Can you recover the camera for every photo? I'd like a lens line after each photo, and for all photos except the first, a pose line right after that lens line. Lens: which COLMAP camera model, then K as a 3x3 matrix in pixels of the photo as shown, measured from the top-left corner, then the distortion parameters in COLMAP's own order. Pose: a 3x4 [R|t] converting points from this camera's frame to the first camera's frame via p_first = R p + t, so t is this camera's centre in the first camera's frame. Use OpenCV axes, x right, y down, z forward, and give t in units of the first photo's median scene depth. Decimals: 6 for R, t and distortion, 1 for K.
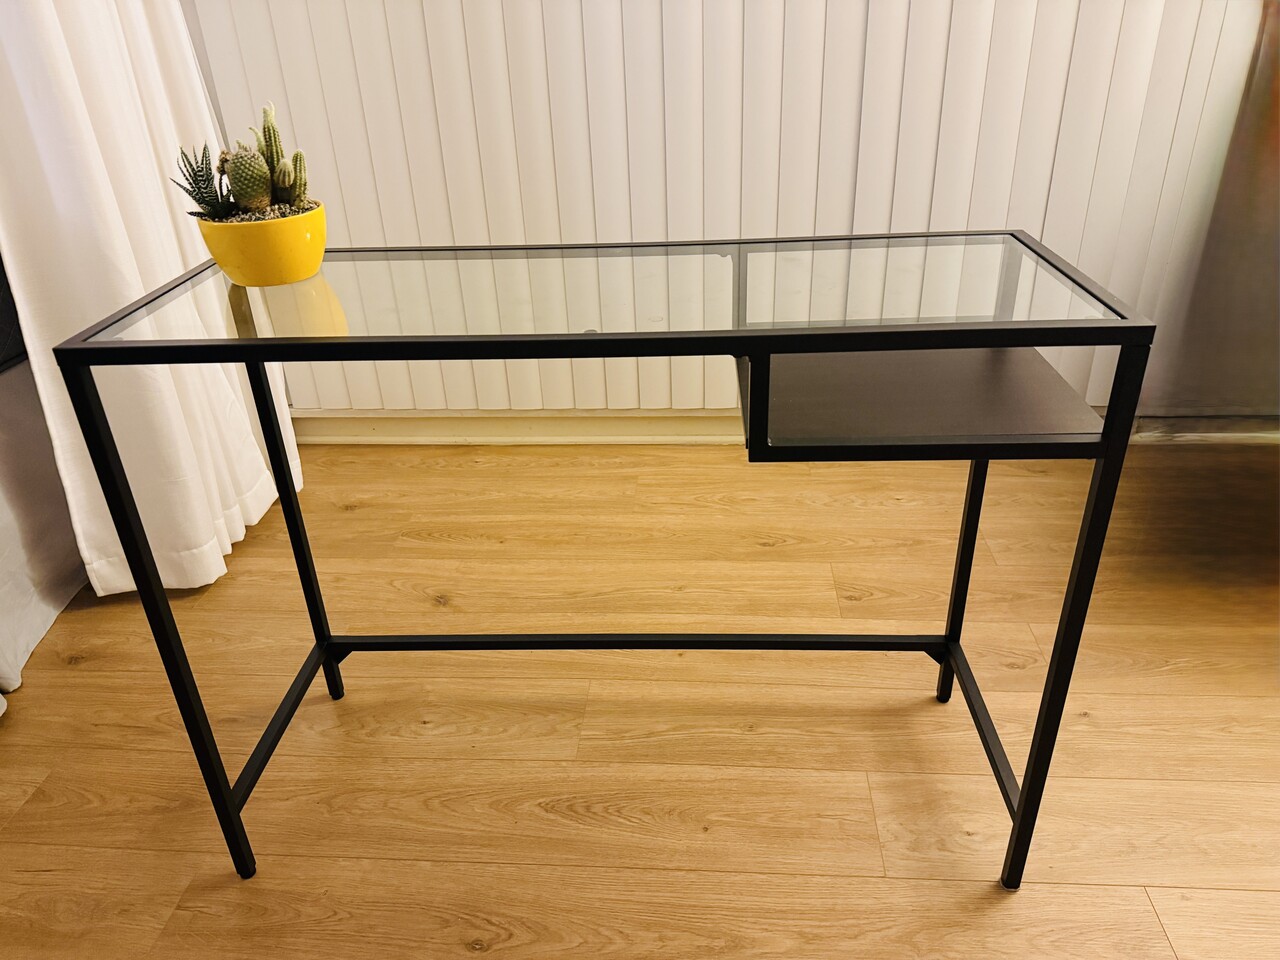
lens RADIAL K [[897.8, 0, 637.6], [0, 897.8, 478.3], [0, 0, 1]] dist [0.116179, -0.205726]
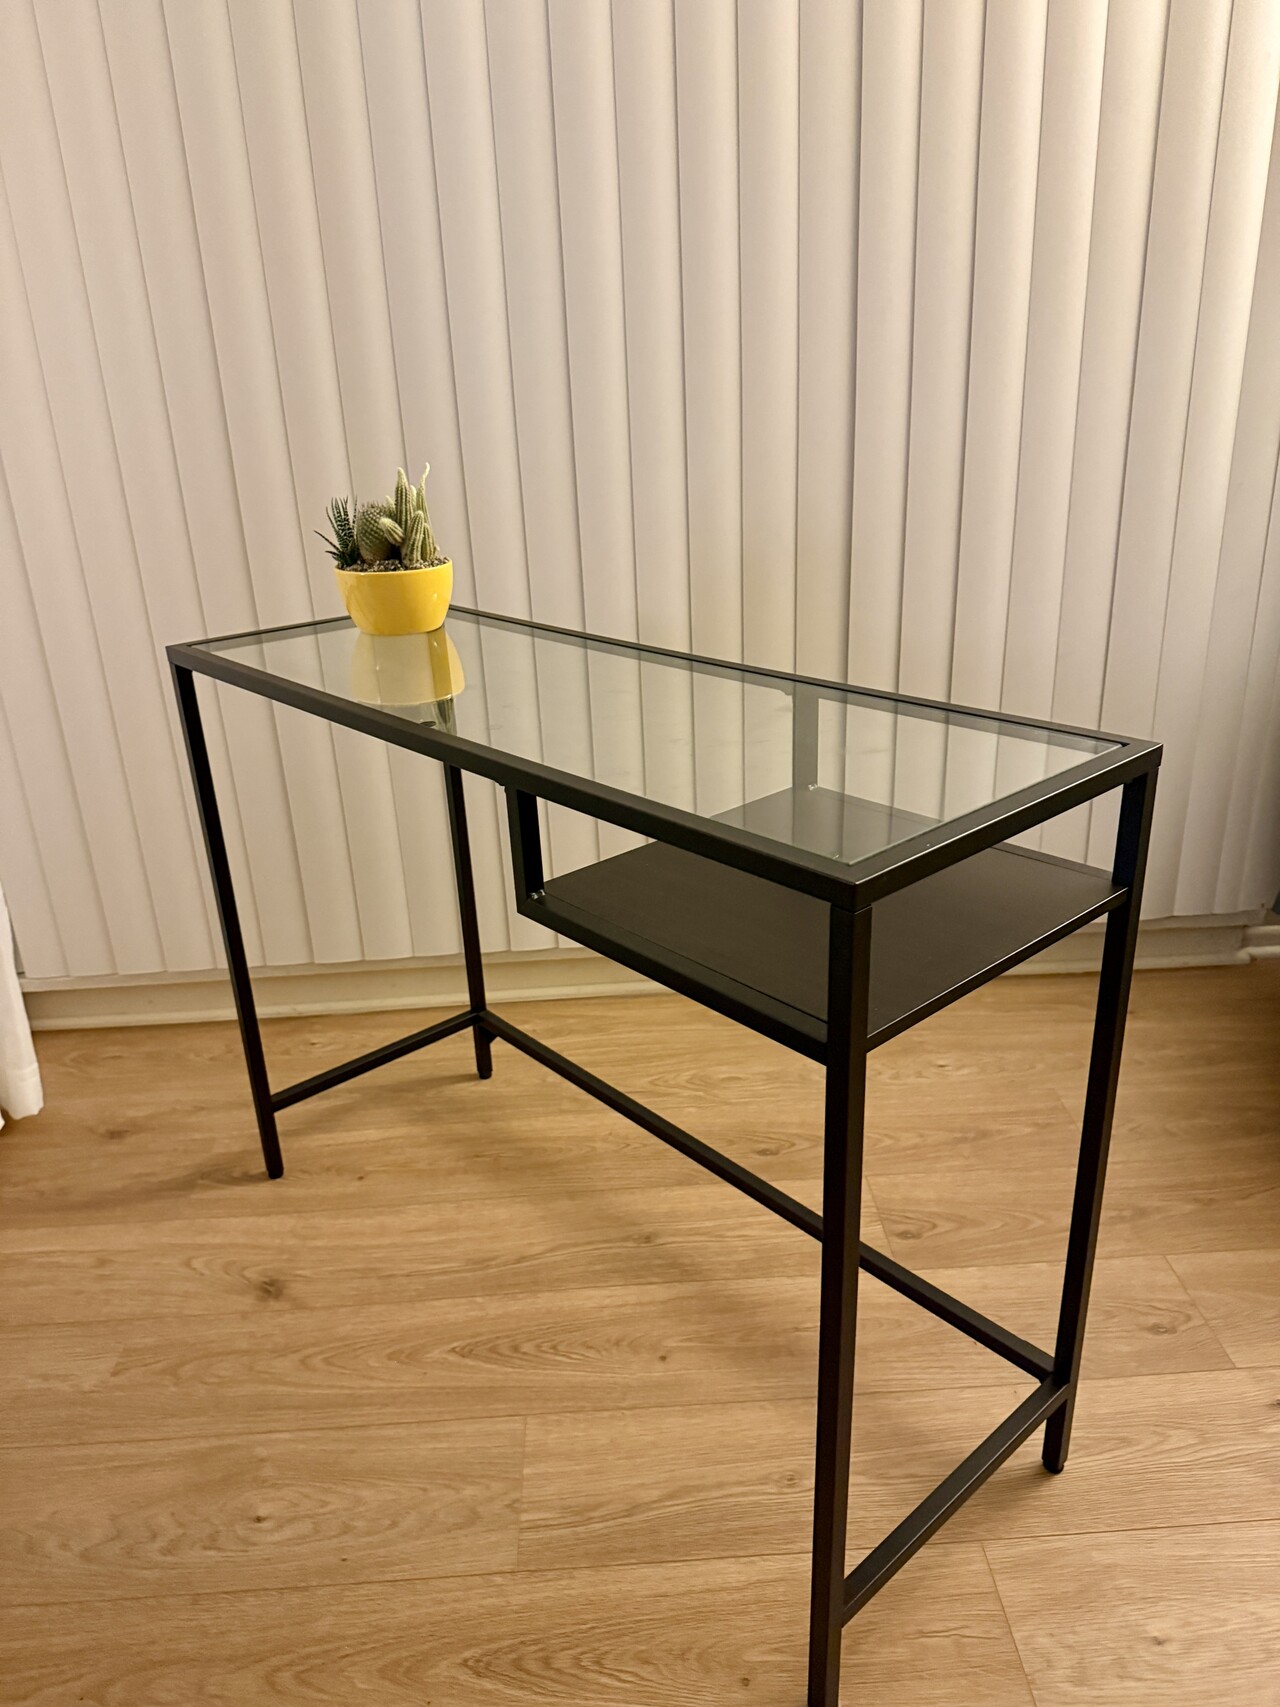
lens RADIAL K [[1224.0, 0, 636.1], [0, 1224.0, 856.9], [0, 0, 1]] dist [-0.005592, -0.004663]
pose [[0.993003, -0.048176, 0.107813, -0.052184], [0.060003, 0.992197, -0.109291, -0.067941], [-0.101707, 0.114996, 0.988146, 0.121731]]
